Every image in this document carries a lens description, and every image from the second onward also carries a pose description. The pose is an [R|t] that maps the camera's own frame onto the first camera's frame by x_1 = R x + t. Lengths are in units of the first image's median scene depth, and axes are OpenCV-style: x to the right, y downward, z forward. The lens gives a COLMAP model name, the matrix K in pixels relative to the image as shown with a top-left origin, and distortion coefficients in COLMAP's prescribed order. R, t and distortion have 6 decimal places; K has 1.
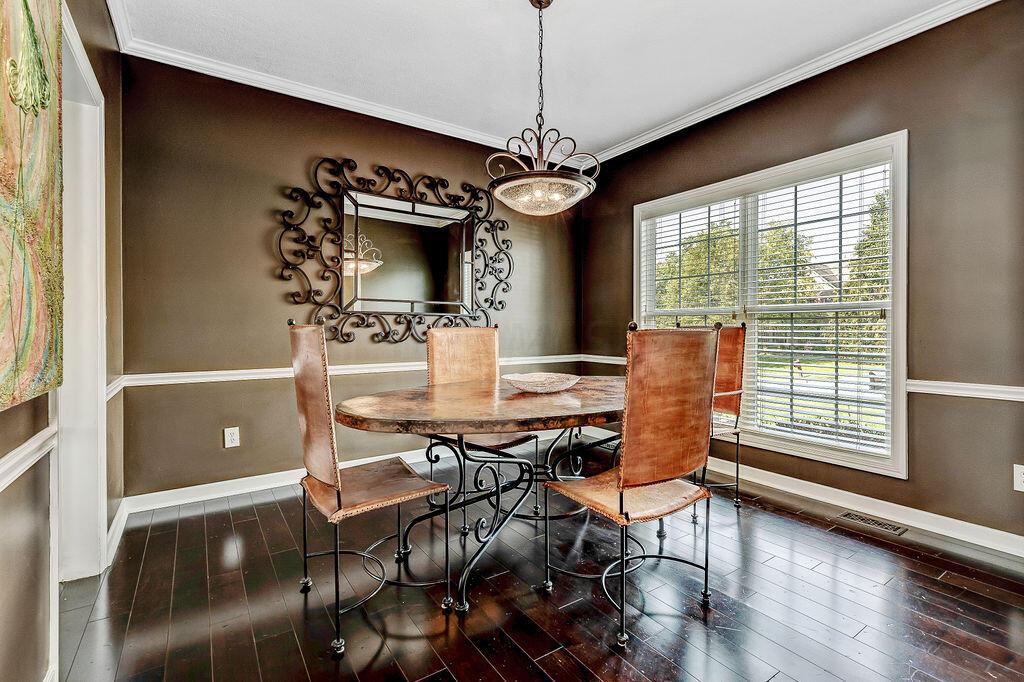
lens RADIAL K [[463.3, 0, 512.9], [0, 463.3, 340.4], [0, 0, 1]] dist [-0.002966, 0.000130]
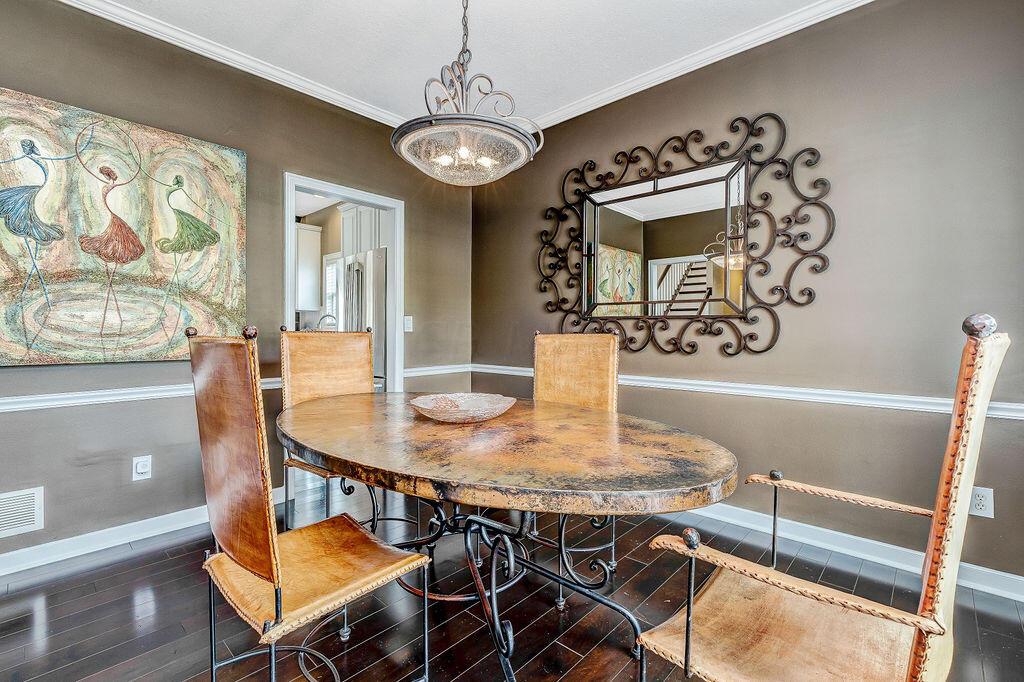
lens RADIAL K [[463.3, 0, 510.0], [0, 463.3, 336.3], [0, 0, 1]] dist [-0.002966, 0.000130]
pose [[0.216582, 0.004664, -0.976253, 0.540851], [-0.035247, 0.999374, -0.003045, -0.014360], [0.975628, 0.035069, 0.216611, 0.617088]]
